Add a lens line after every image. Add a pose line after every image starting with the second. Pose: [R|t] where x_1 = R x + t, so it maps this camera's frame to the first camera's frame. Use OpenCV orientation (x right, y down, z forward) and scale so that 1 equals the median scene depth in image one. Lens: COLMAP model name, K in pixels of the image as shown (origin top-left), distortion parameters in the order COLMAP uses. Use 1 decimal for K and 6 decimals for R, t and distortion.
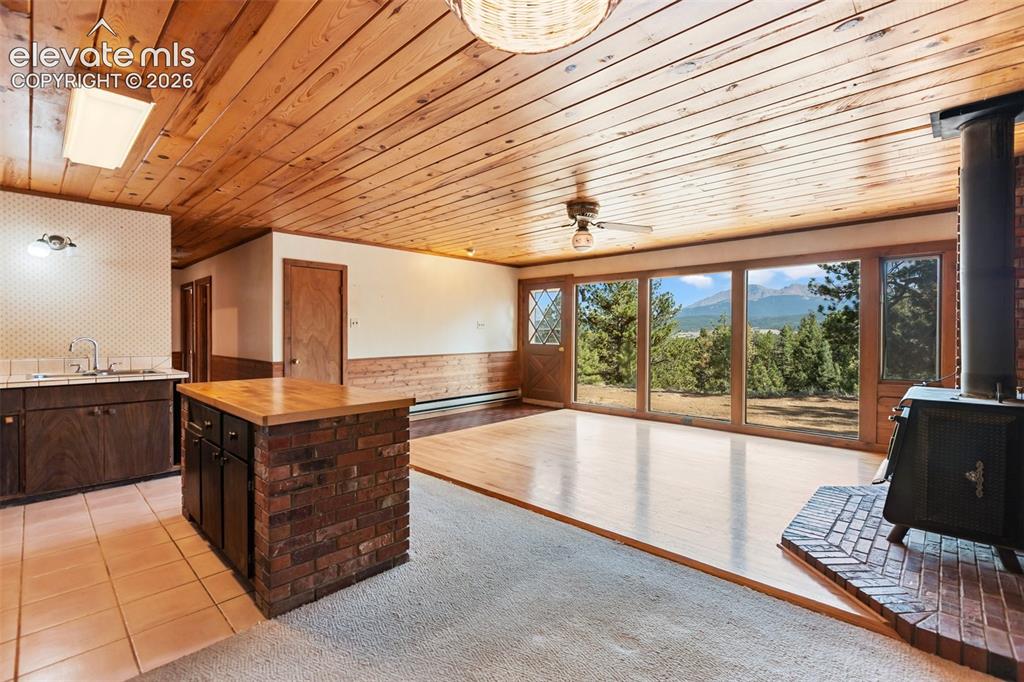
lens RADIAL K [[469.8, 0, 514.4], [0, 469.8, 334.6], [0, 0, 1]] dist [0.008257, -0.002631]
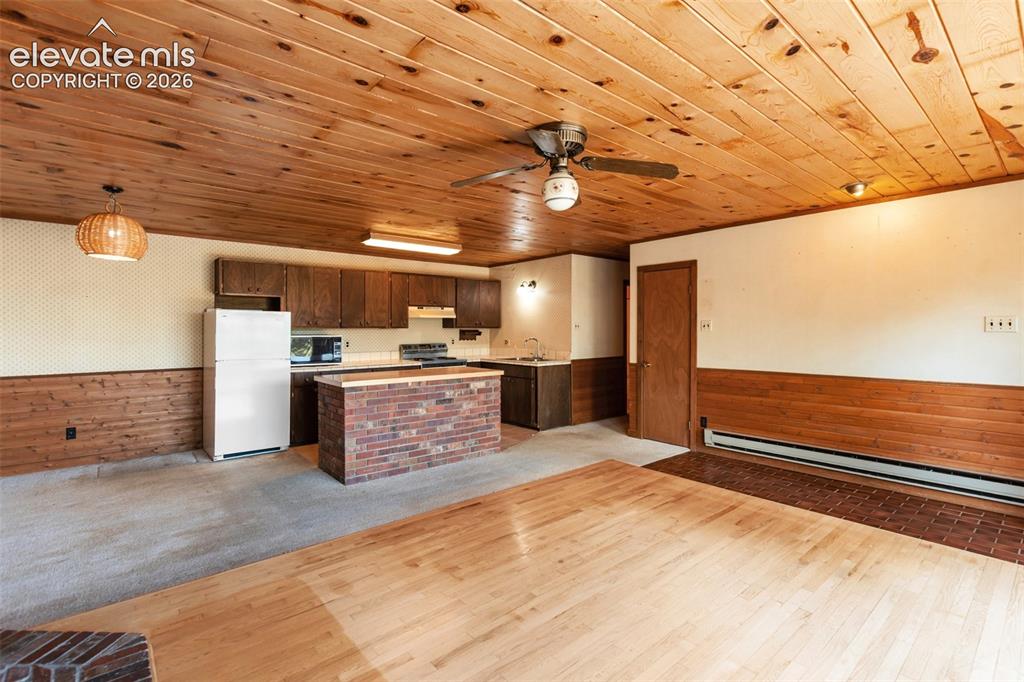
lens RADIAL K [[469.8, 0, 505.4], [0, 469.8, 343.1], [0, 0, 1]] dist [0.008257, -0.002631]
pose [[-0.125544, 0.032073, -0.991569, 0.438242], [-0.000974, 0.999473, 0.032452, -0.016696], [0.992088, 0.005040, -0.125447, 0.600400]]
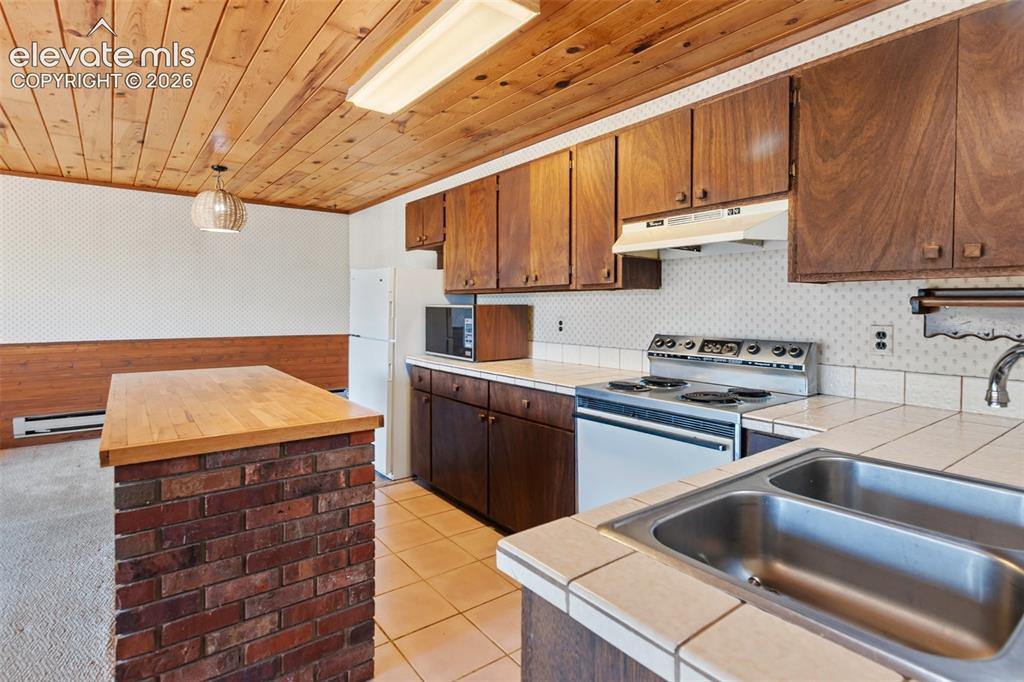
lens RADIAL K [[516.6, 0, 492.9], [0, 516.6, 317.0], [0, 0, 1]] dist [0.005603, 0.000845]
pose [[-0.982598, -0.007960, 0.185572, -0.407816], [-0.003656, 0.999717, 0.023525, -0.004119], [-0.185707, 0.022438, -0.982349, 0.657197]]
